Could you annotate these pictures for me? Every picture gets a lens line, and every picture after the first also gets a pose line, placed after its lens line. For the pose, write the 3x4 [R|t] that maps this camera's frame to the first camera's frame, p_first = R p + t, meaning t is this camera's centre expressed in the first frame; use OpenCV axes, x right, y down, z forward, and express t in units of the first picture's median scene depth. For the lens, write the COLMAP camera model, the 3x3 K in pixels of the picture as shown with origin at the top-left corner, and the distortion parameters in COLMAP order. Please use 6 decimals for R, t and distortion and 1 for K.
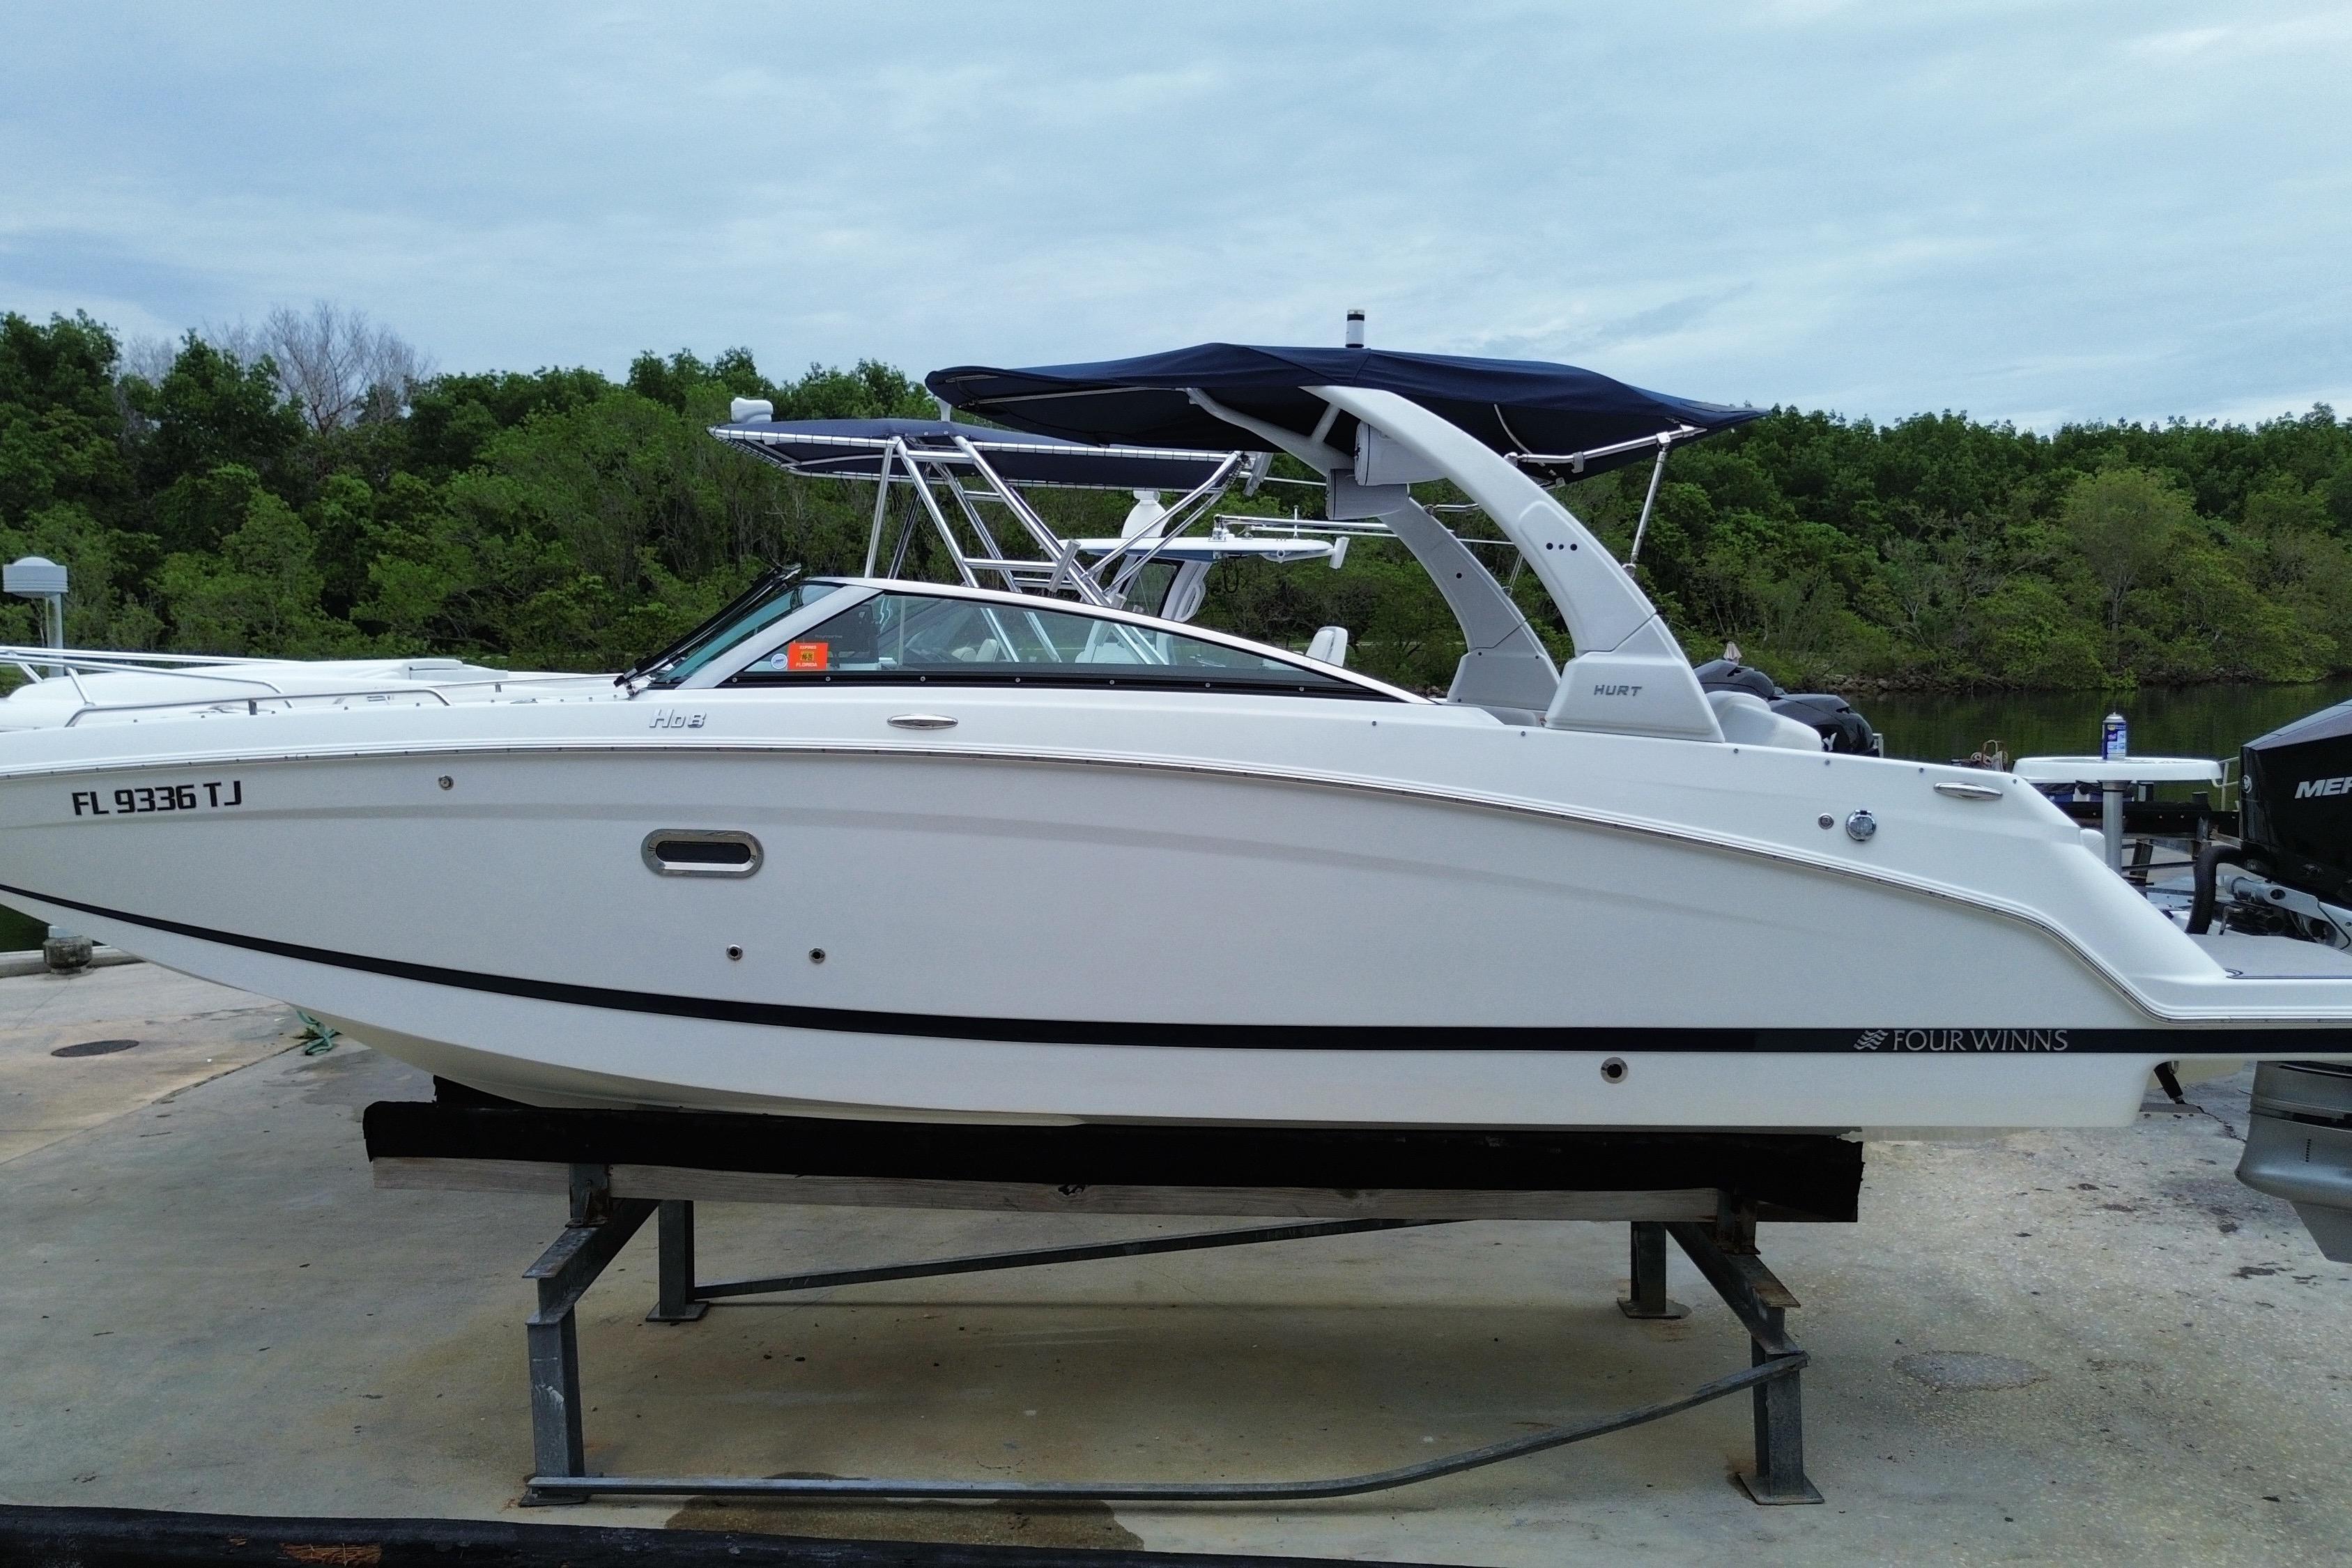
lens RADIAL K [[1976.8, 0, 1183.7], [0, 1976.8, 787.8], [0, 0, 1]] dist [0.073510, -0.071991]
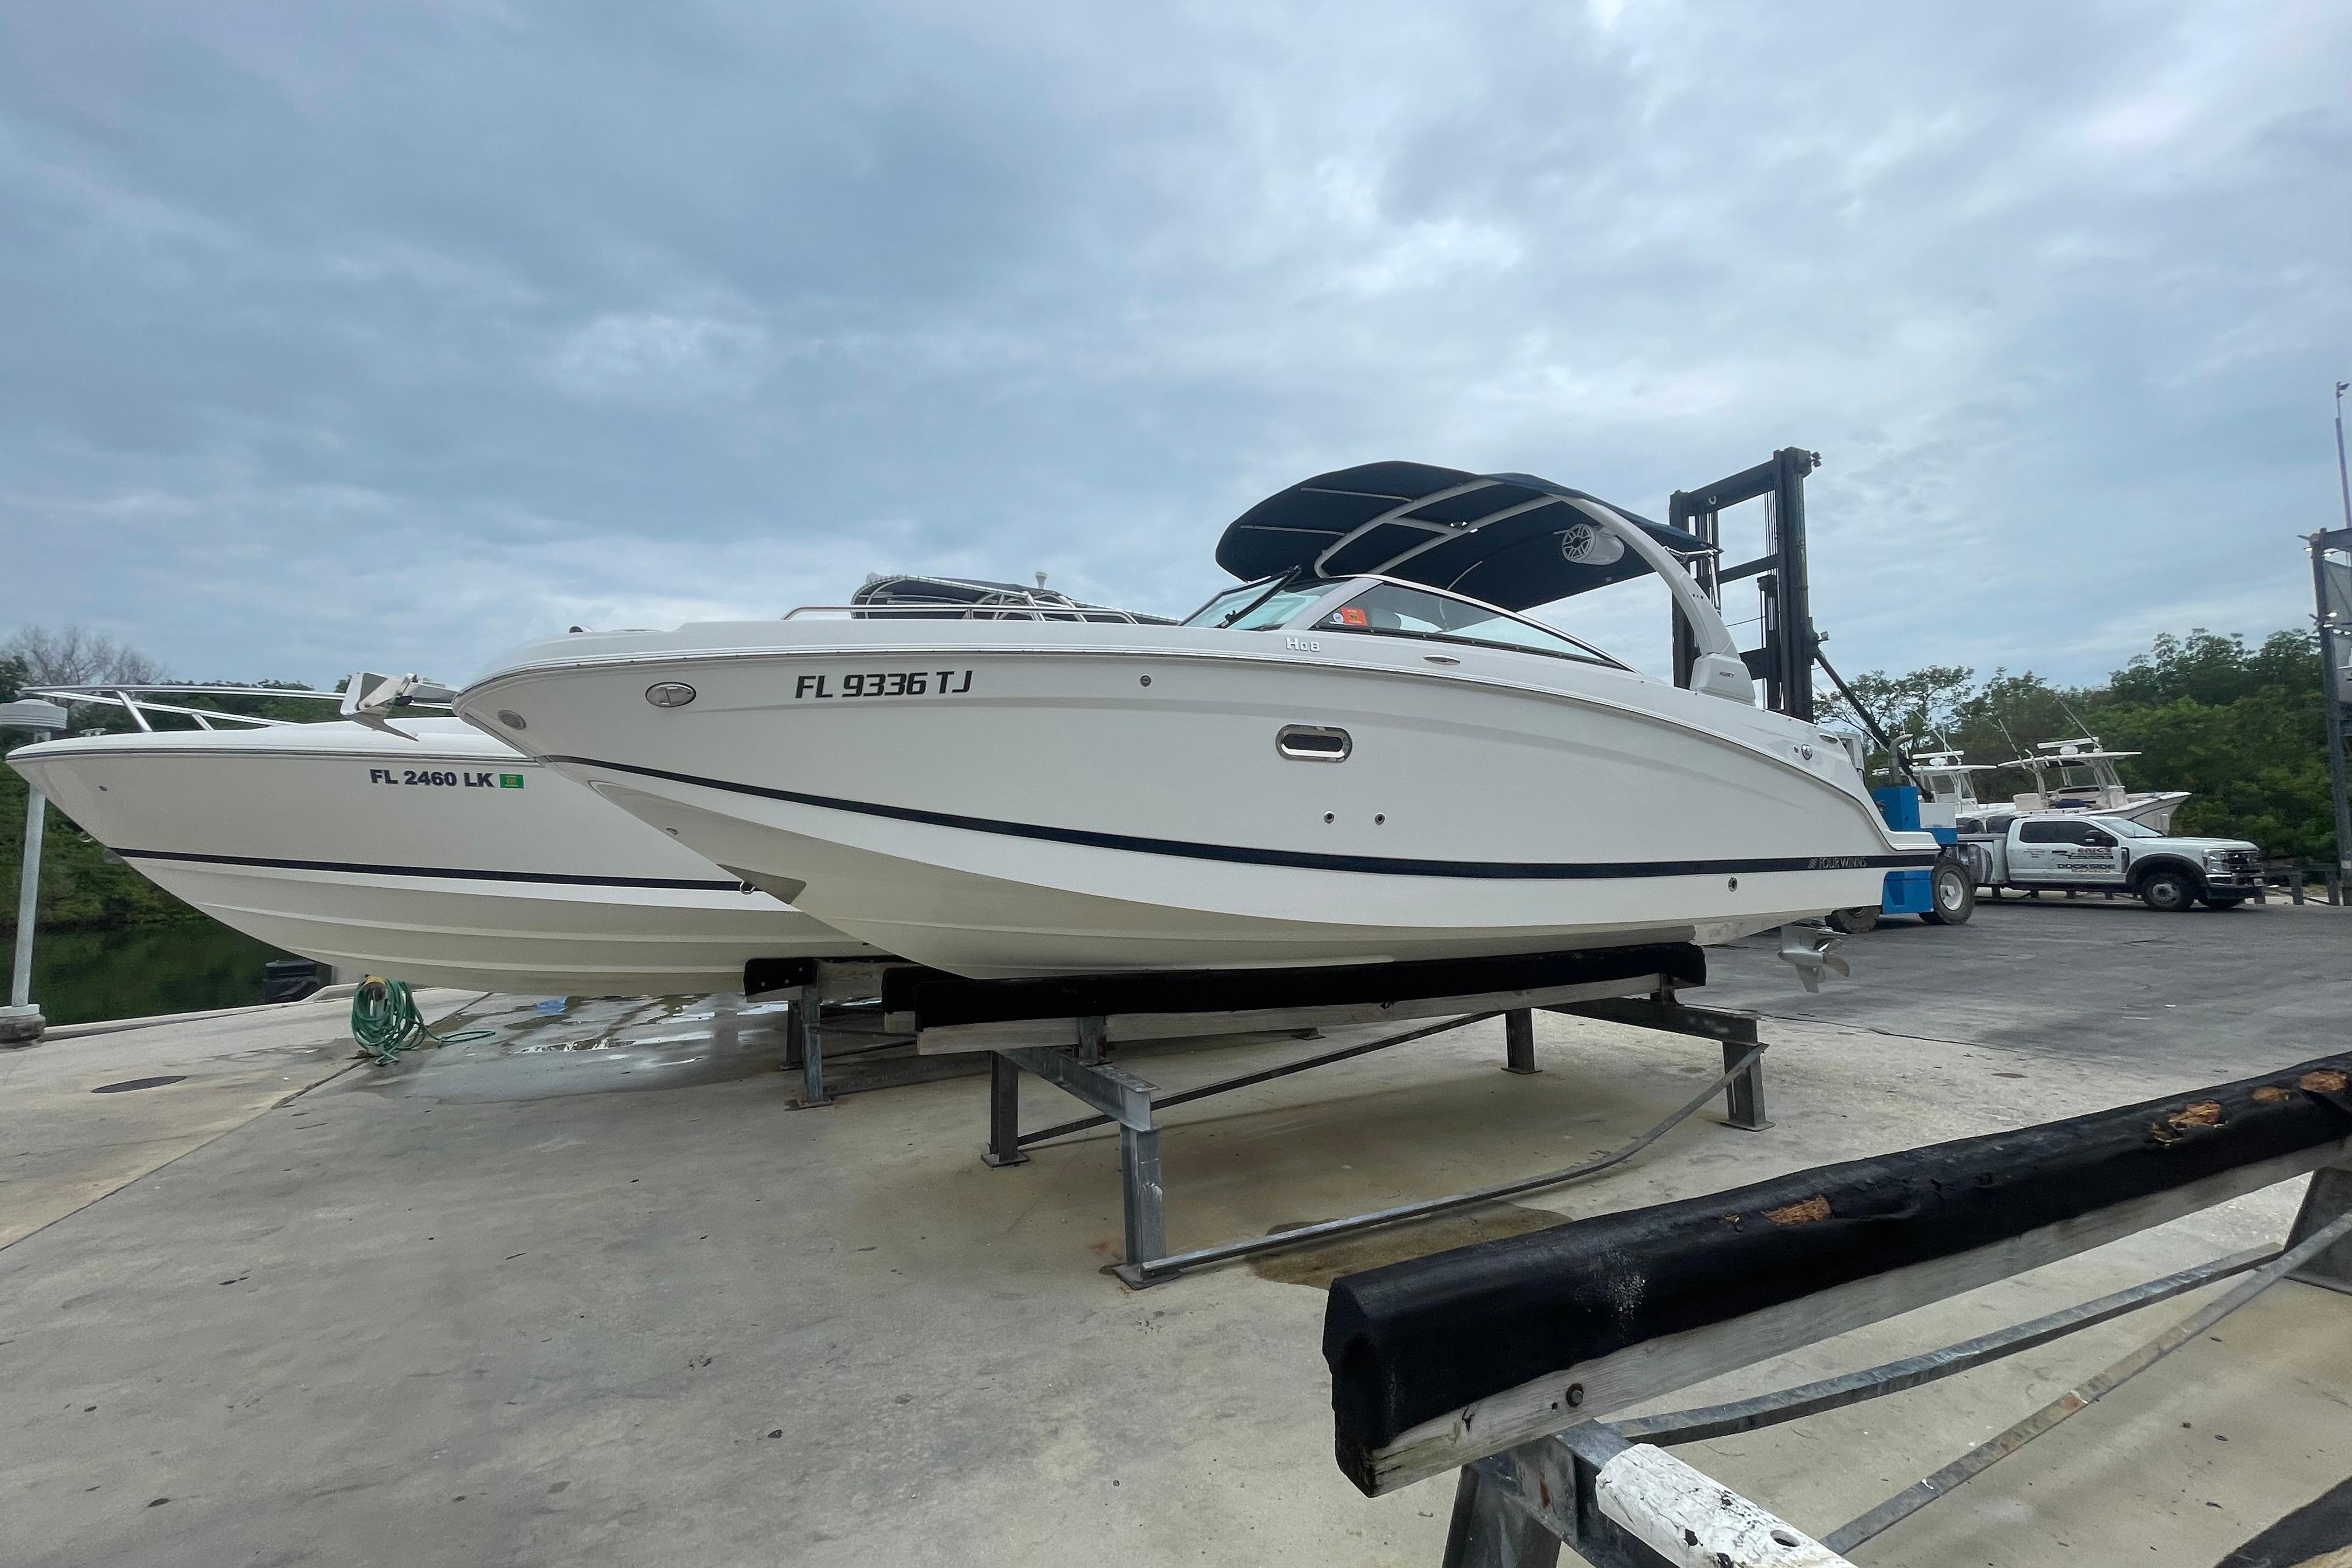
lens RADIAL K [[951.8, 0, 1176.0], [0, 951.8, 787.1], [0, 0, 1]] dist [-0.006025, 0.003142]
pose [[0.879954, 0.022644, 0.474519, -0.618623], [0.049547, 0.989041, -0.139076, 0.144926], [-0.472469, 0.145892, 0.869189, 0.461636]]
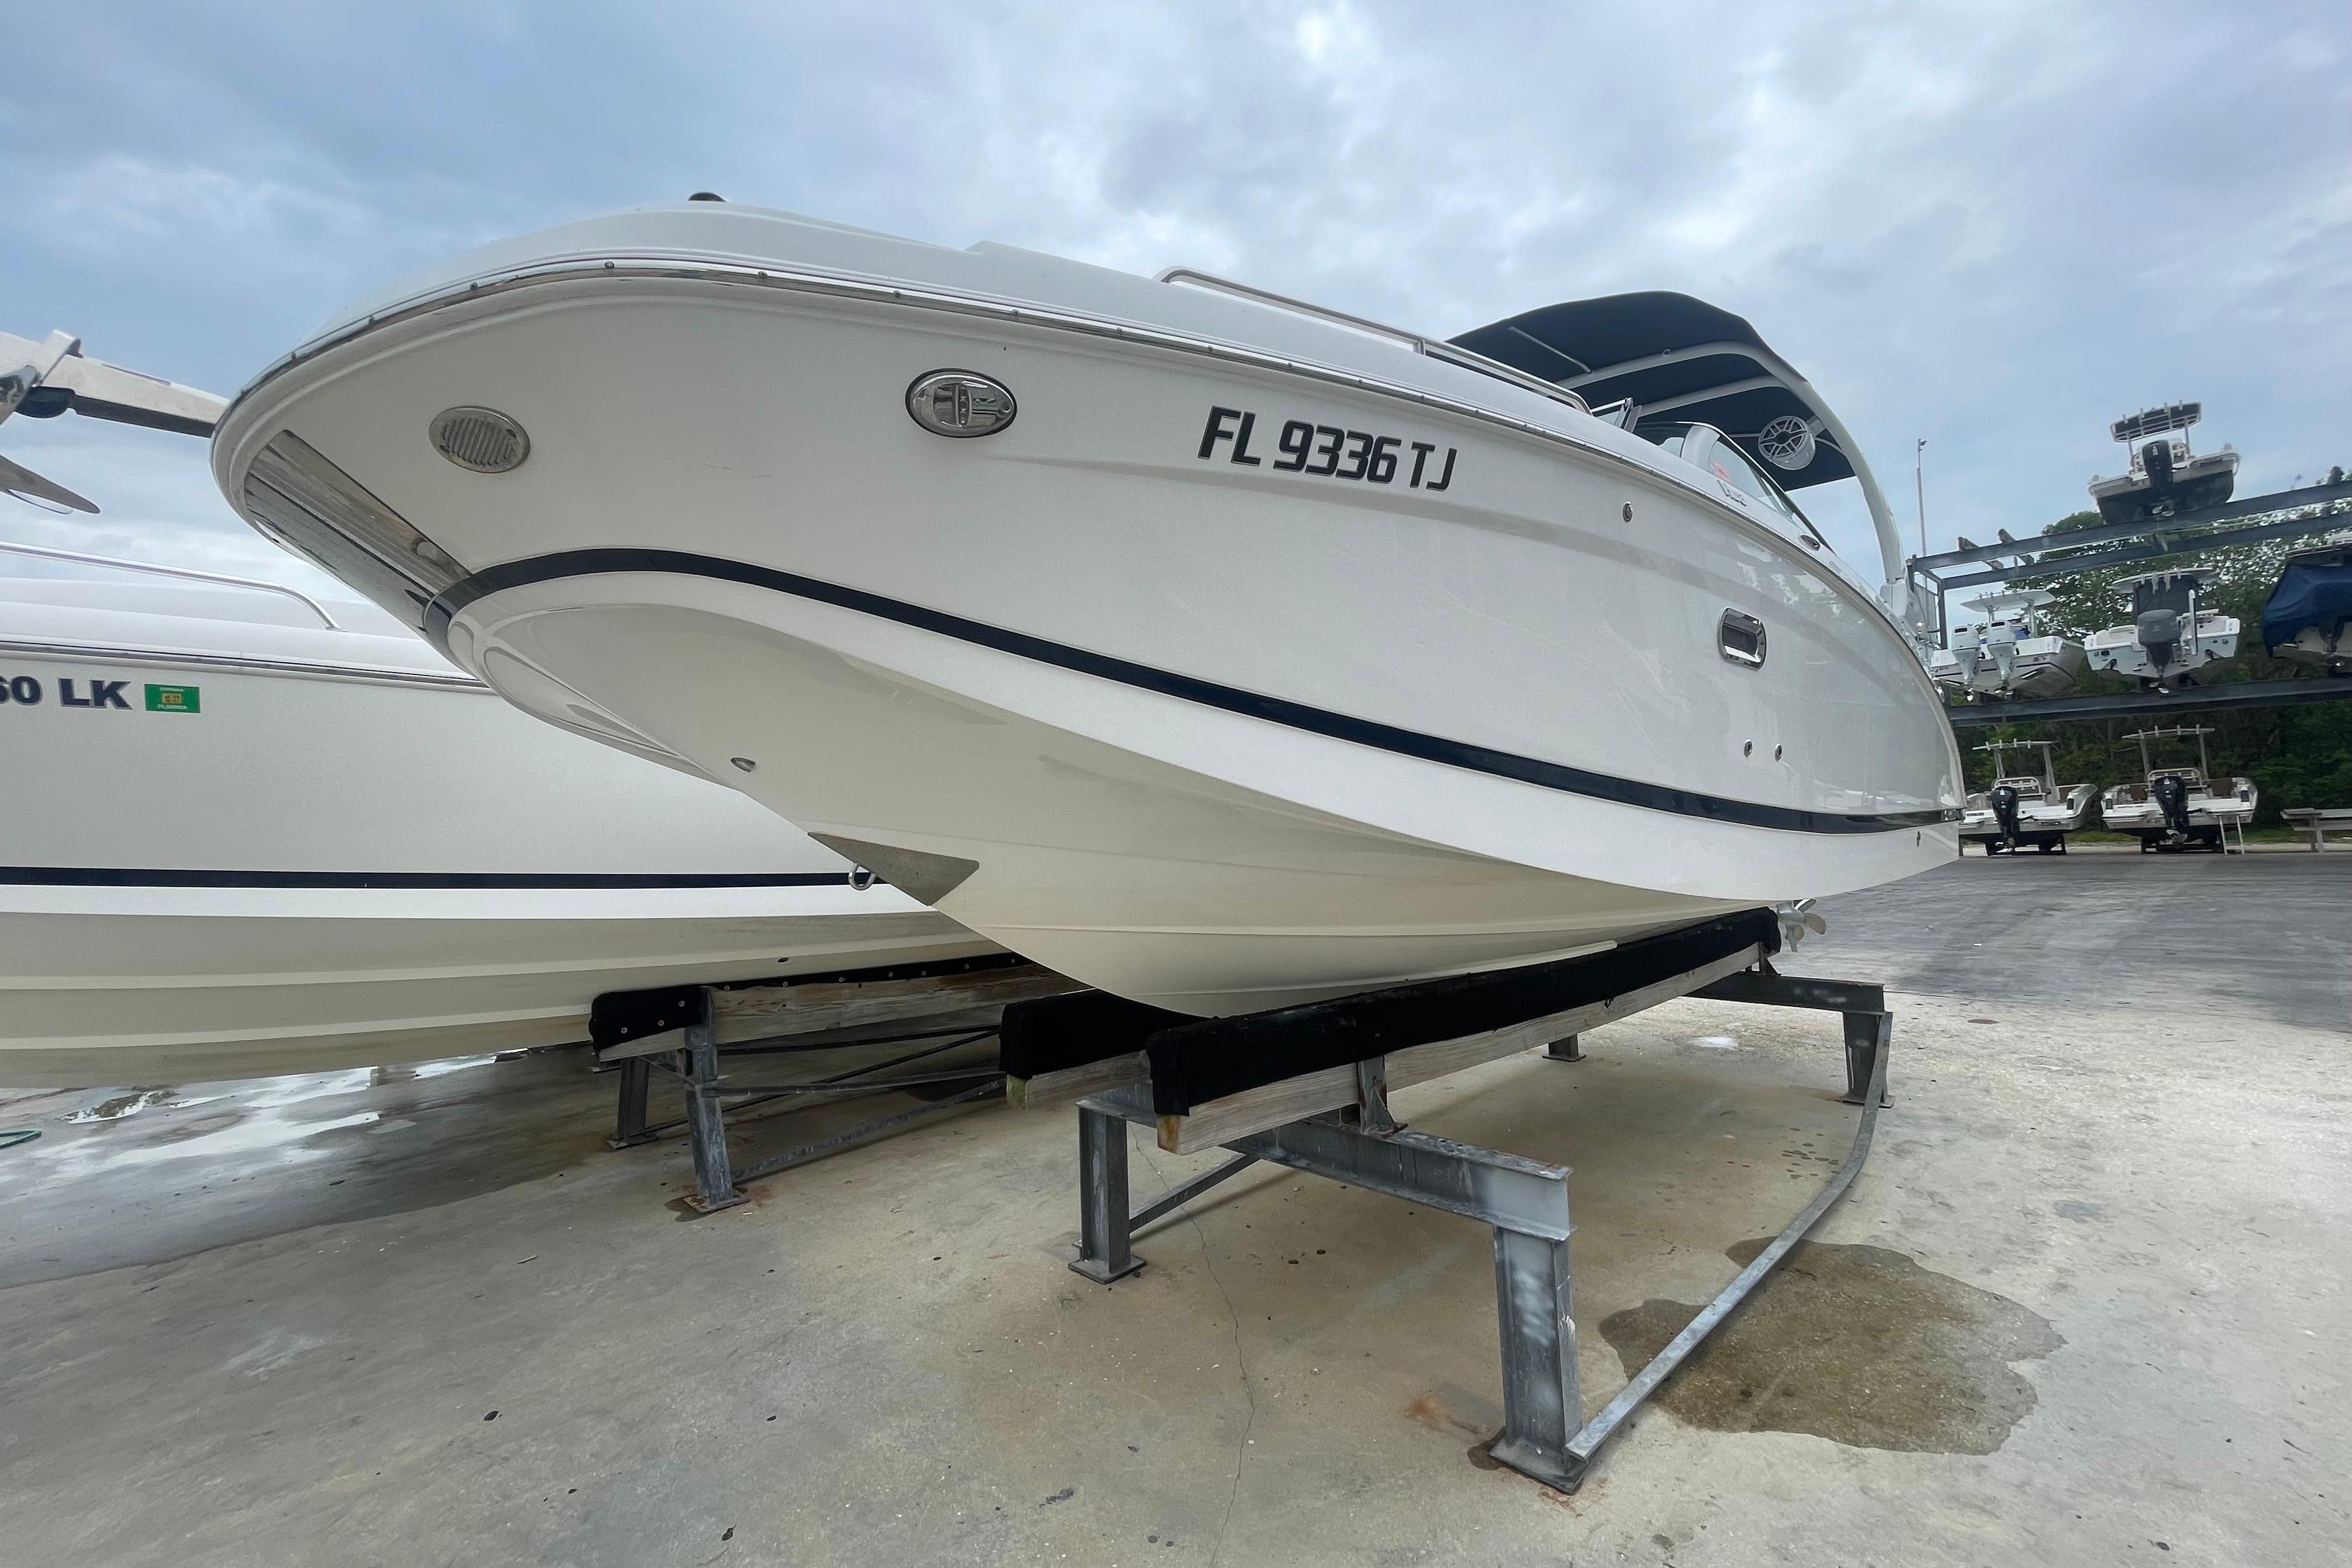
lens RADIAL K [[951.8, 0, 1176.7], [0, 951.8, 786.2], [0, 0, 1]] dist [-0.006025, 0.003142]
pose [[0.703583, 0.009583, 0.710548, -0.728889], [0.088174, 0.991004, -0.100675, 0.119778], [-0.705121, 0.133485, 0.696409, 0.855225]]
